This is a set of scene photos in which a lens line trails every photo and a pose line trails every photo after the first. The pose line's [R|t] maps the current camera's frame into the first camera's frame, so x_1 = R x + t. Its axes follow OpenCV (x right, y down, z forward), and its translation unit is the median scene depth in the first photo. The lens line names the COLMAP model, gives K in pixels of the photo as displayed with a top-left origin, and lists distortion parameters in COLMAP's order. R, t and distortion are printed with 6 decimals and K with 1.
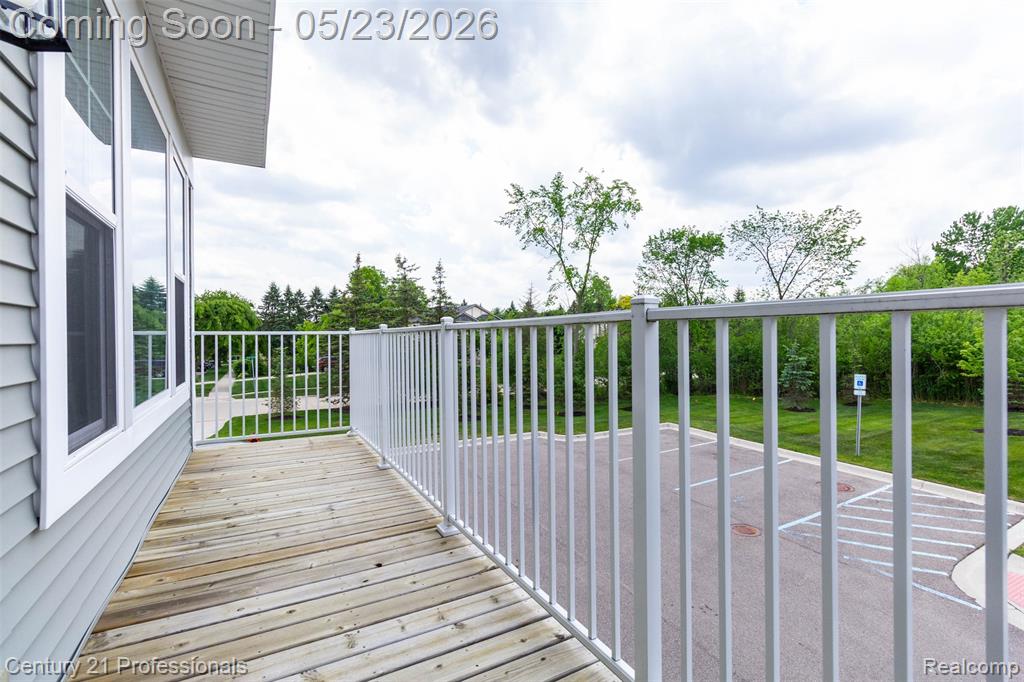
lens RADIAL K [[481.9, 0, 517.3], [0, 481.9, 338.1], [0, 0, 1]] dist [-0.001549, 0.001212]
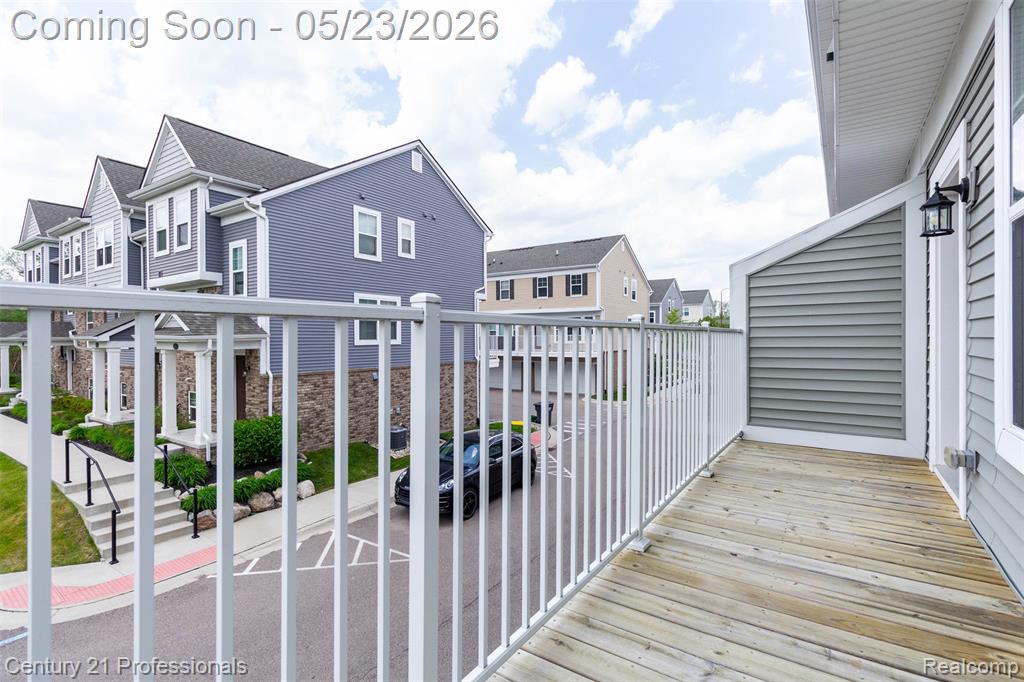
lens RADIAL K [[481.9, 0, 512.7], [0, 481.9, 338.8], [0, 0, 1]] dist [-0.001549, 0.001212]
pose [[-0.452320, 0.009885, 0.891801, -1.058474], [0.014701, 0.999885, -0.003627, 0.001757], [-0.891735, 0.011470, -0.452413, 1.994350]]
